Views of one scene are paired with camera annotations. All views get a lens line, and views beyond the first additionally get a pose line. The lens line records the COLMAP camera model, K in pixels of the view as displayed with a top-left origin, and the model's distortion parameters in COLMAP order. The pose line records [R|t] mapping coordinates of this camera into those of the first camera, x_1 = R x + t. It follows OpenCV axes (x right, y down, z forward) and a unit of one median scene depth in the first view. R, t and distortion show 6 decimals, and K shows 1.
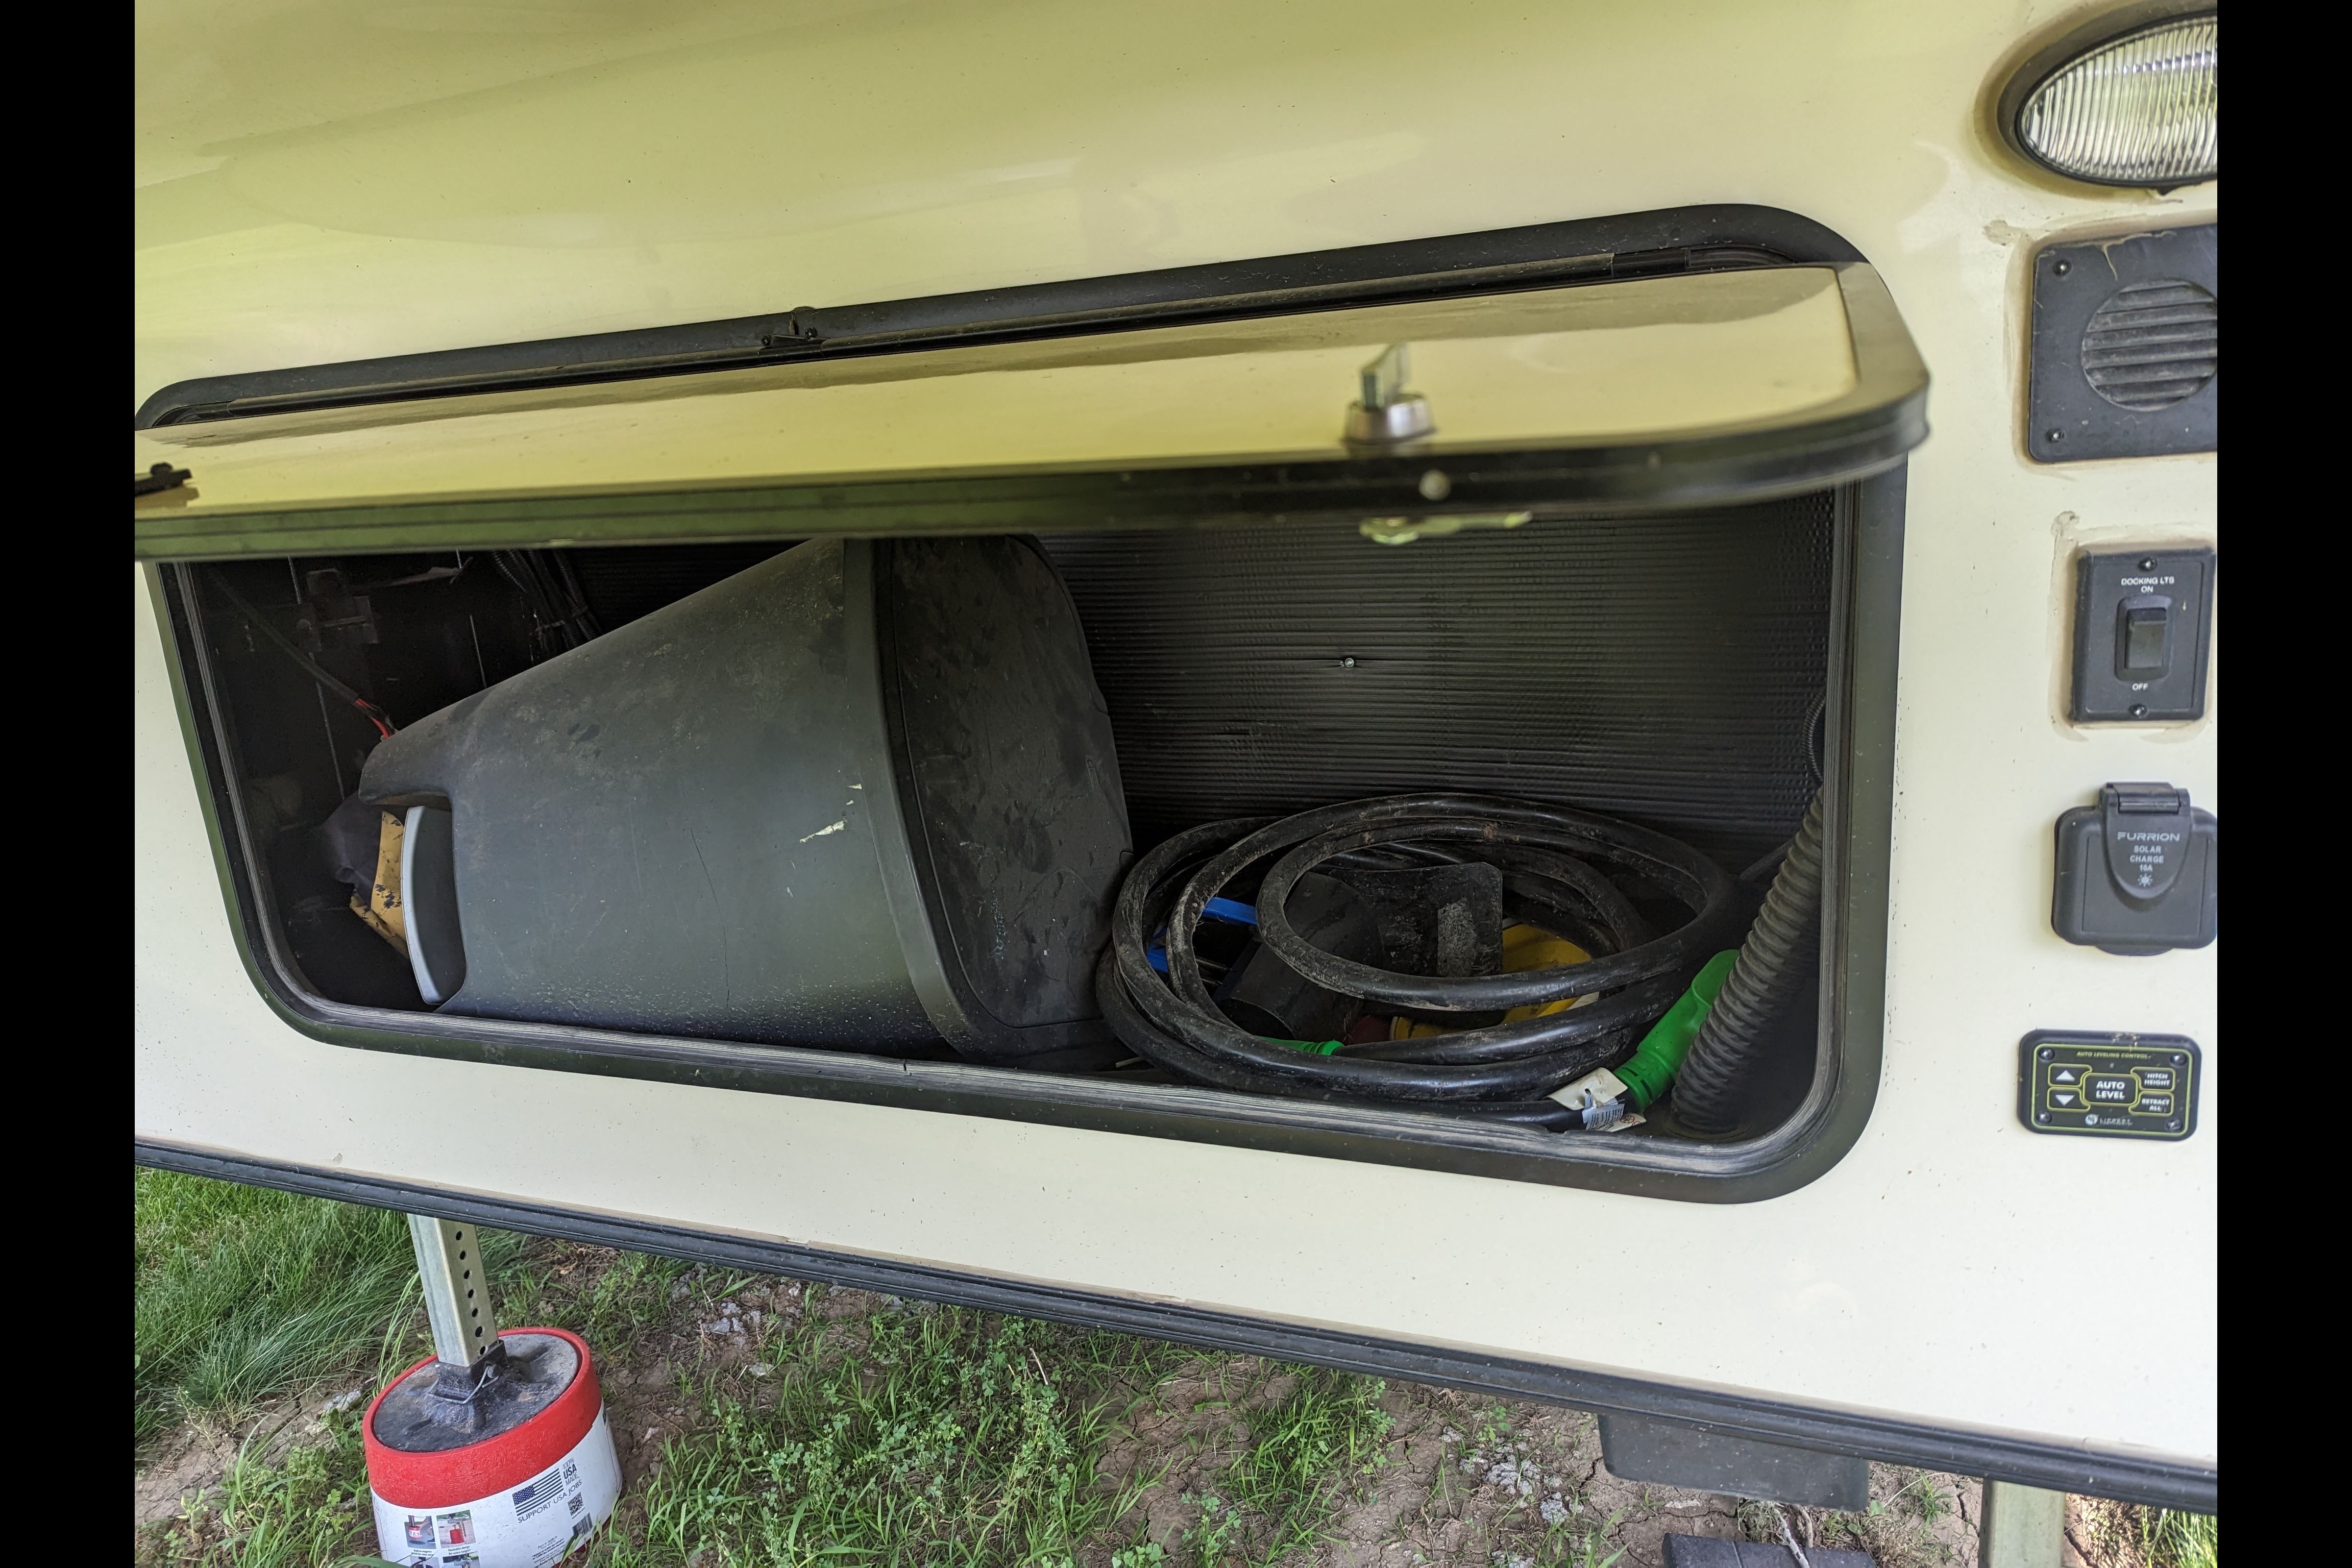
lens RADIAL K [[1493.9, 0, 1180.3], [0, 1493.9, 783.9], [0, 0, 1]] dist [-0.004428, -0.002989]
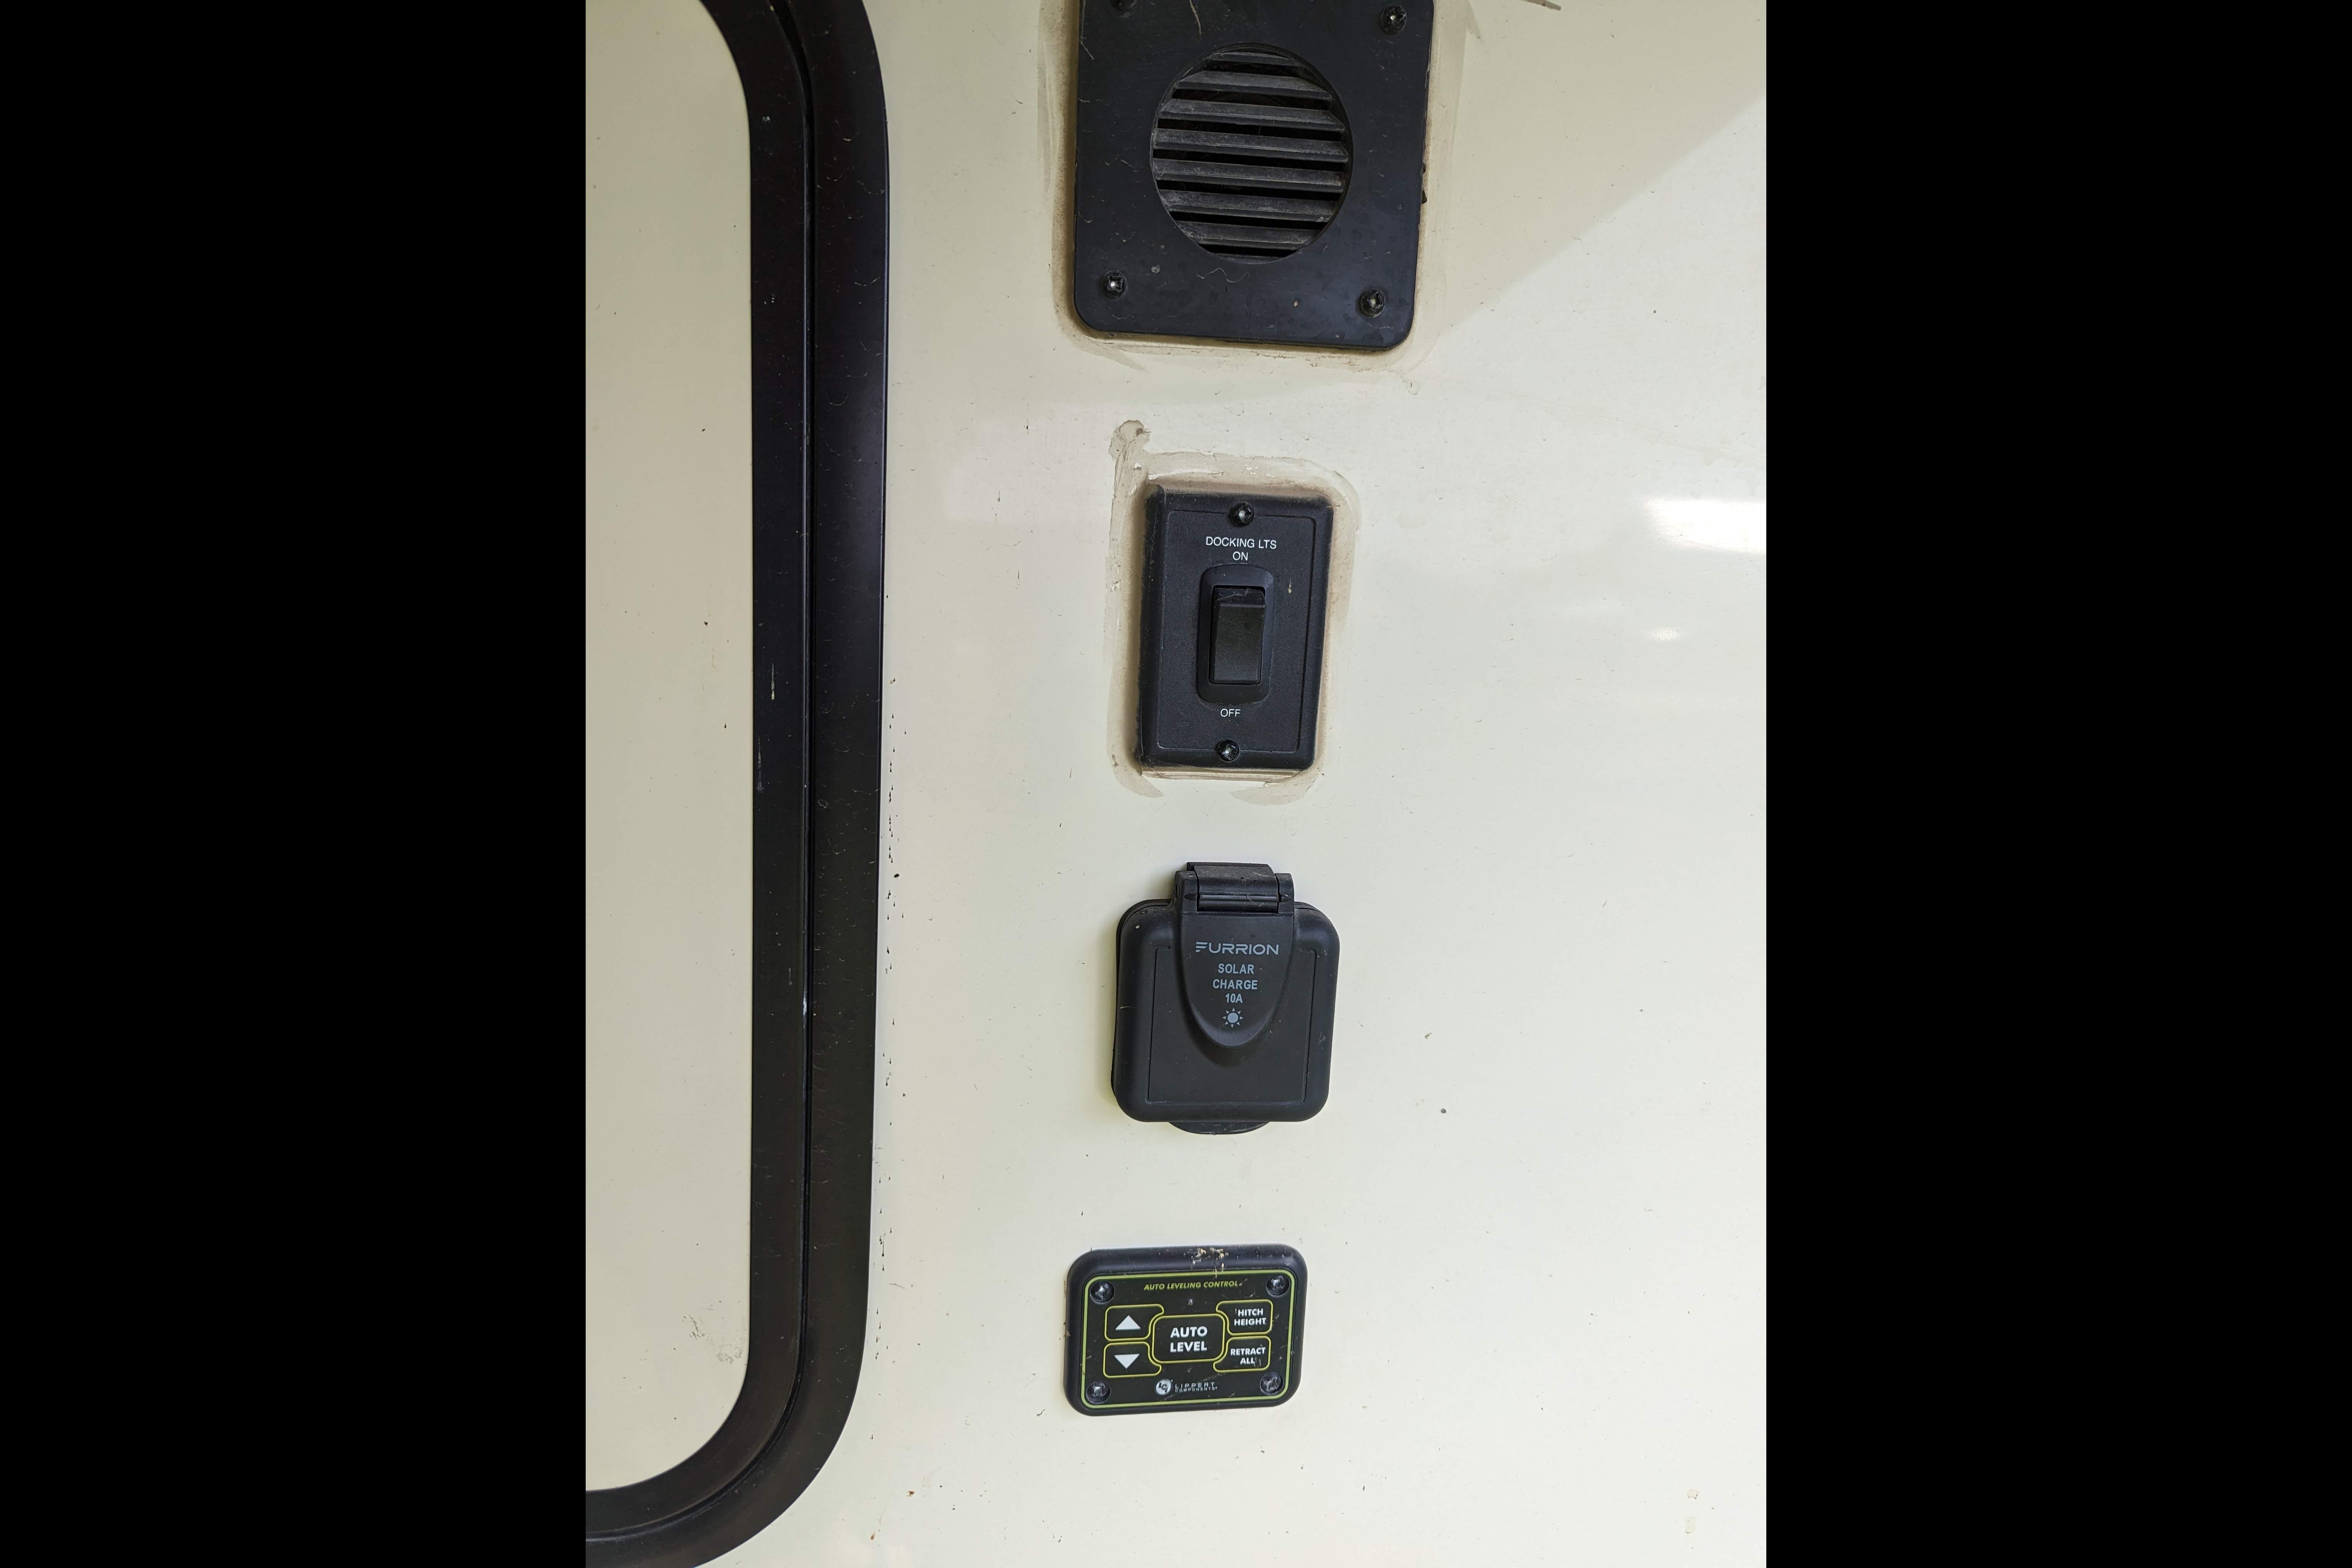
lens RADIAL K [[1493.9, 0, 1173.3], [0, 1493.9, 787.6], [0, 0, 1]] dist [-0.004428, -0.002989]
pose [[0.875583, 0.047205, 0.480757, 0.304886], [-0.016122, 0.997515, -0.068583, 0.010976], [-0.482799, 0.052299, 0.874168, 0.437572]]
